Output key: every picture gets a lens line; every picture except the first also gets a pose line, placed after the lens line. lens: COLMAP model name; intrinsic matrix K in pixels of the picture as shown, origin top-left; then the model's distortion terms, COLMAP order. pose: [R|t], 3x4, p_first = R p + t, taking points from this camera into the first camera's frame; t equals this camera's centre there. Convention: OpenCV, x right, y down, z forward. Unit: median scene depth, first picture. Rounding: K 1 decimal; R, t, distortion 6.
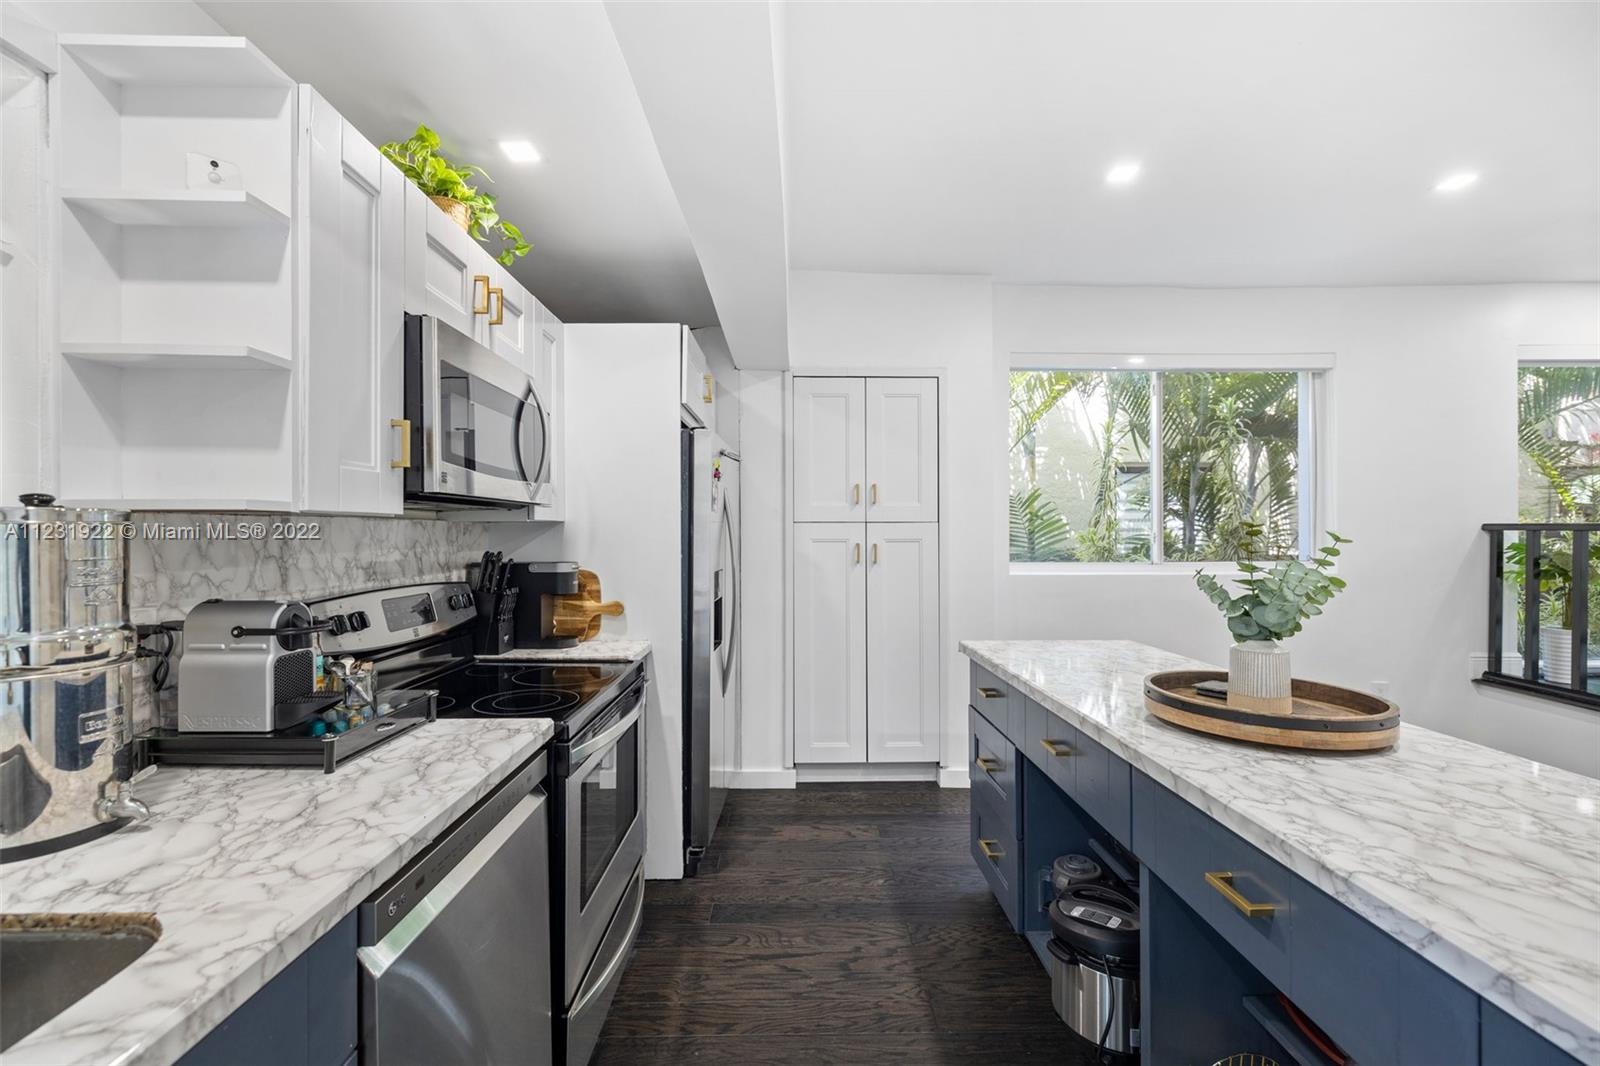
lens RADIAL K [[673.2, 0, 804.6], [0, 673.2, 537.1], [0, 0, 1]] dist [0.003127, 0.000266]
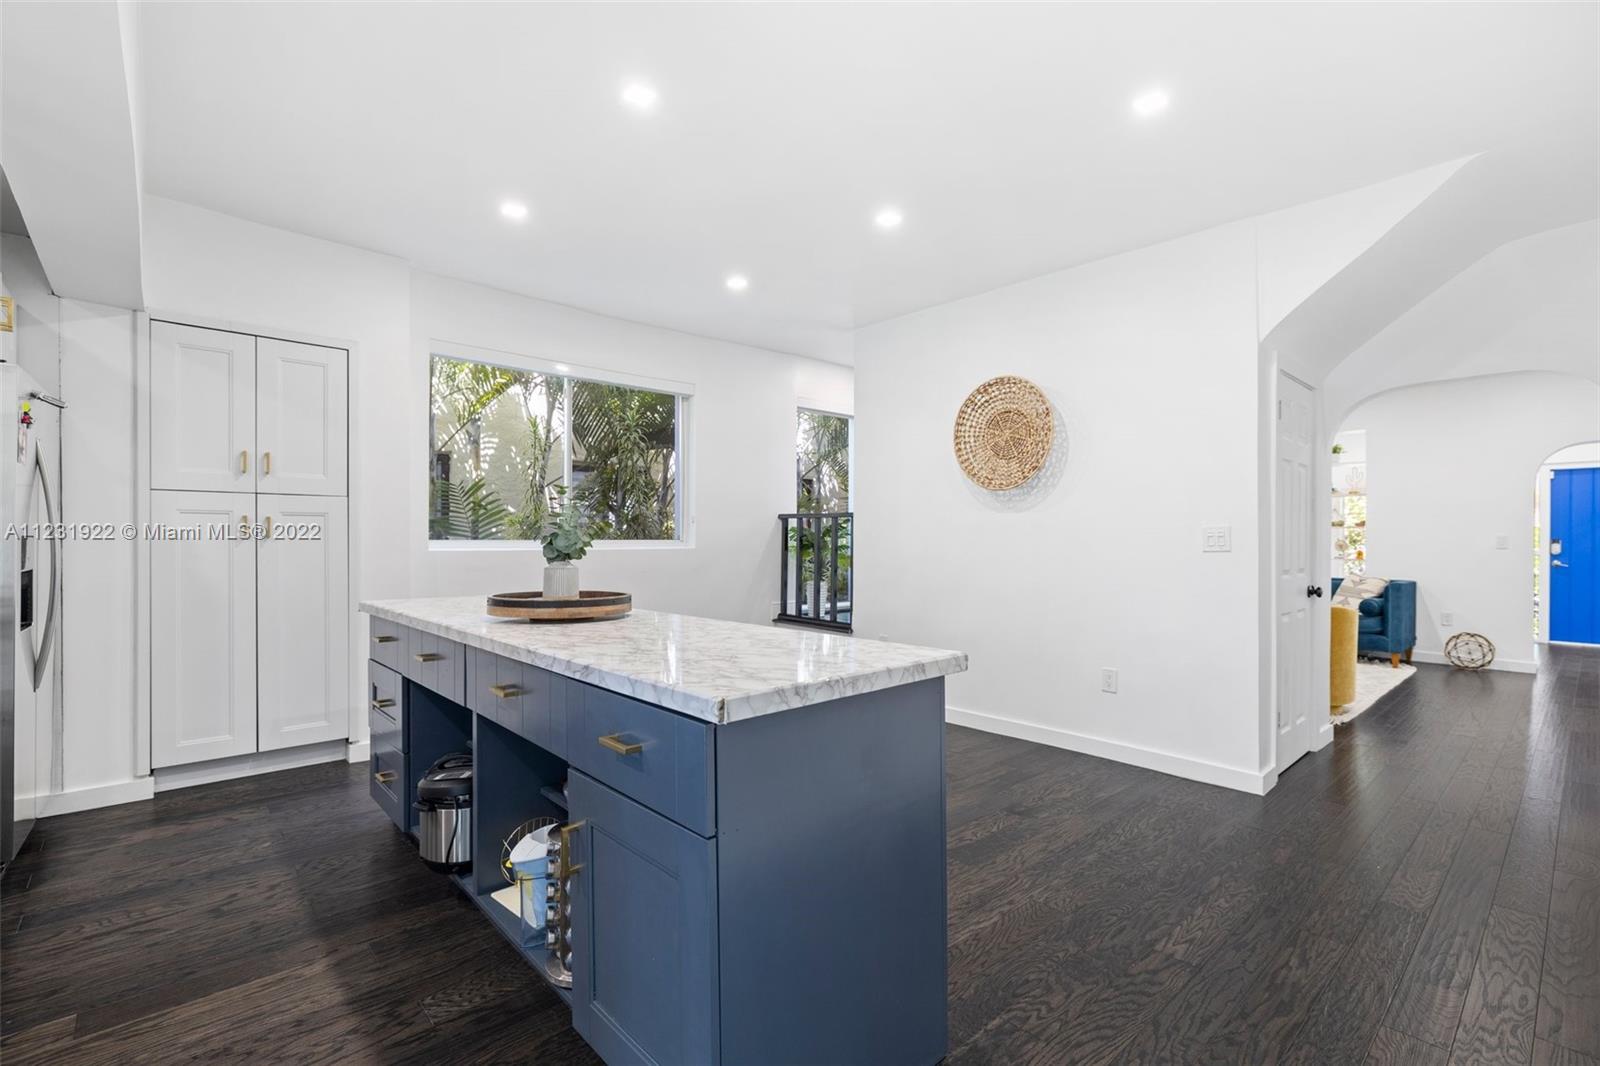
lens RADIAL K [[716.0, 0, 805.2], [0, 716.0, 541.7], [0, 0, 1]] dist [-0.004335, 0.001368]
pose [[0.749454, 0.000886, 0.662056, 0.006796], [-0.001594, 0.999999, 0.000465, 0.043559], [-0.662055, -0.001404, 0.749454, -0.236466]]
